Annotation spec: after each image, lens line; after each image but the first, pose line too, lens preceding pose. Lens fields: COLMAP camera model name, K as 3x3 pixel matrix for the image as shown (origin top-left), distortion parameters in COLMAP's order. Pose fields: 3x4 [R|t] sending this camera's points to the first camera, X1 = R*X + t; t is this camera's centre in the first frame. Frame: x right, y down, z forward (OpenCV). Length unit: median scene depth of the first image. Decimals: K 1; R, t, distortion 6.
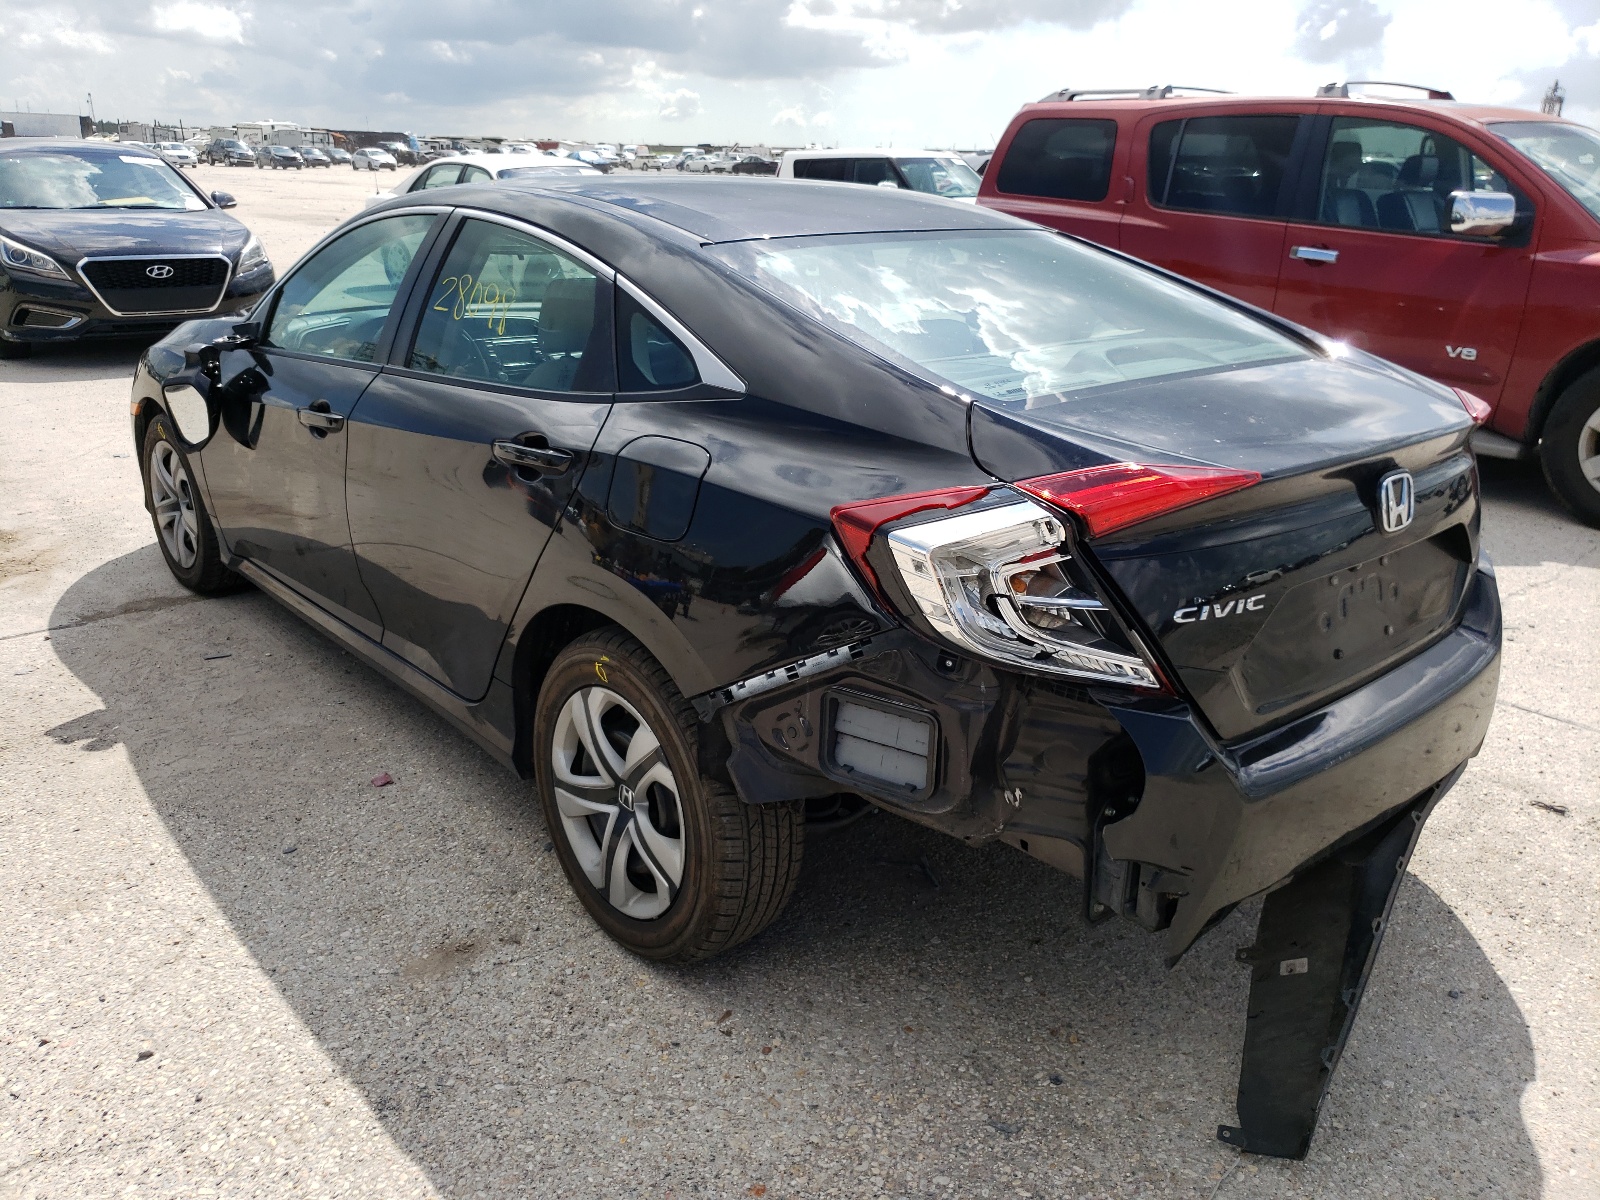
lens RADIAL K [[1218.1, 0, 799.7], [0, 1218.1, 628.1], [0, 0, 1]] dist [0.004777, 0.009249]
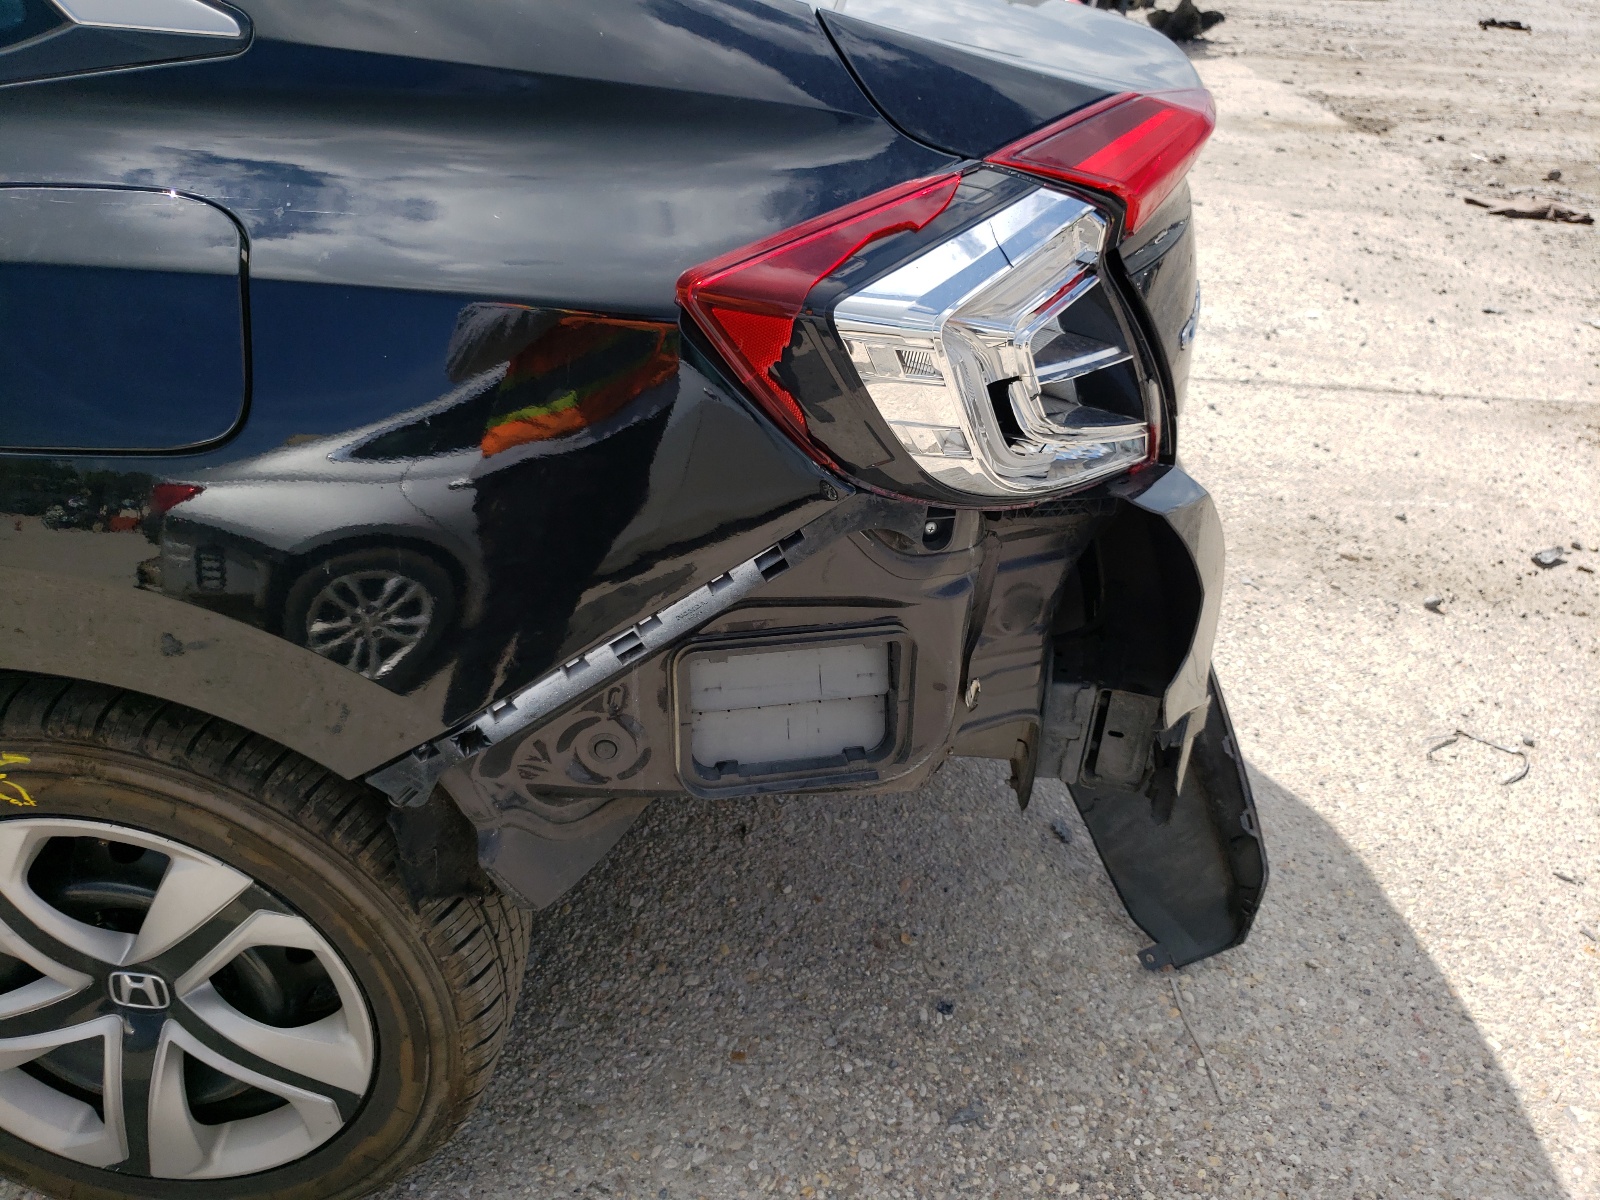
lens RADIAL K [[1218.1, 0, 799.7], [0, 1218.1, 628.1], [0, 0, 1]] dist [0.004777, 0.009249]
pose [[0.708308, -0.369515, 0.601464, -0.238785], [0.228585, 0.926202, 0.299831, -0.096402], [-0.667869, -0.074887, 0.740502, 0.588601]]
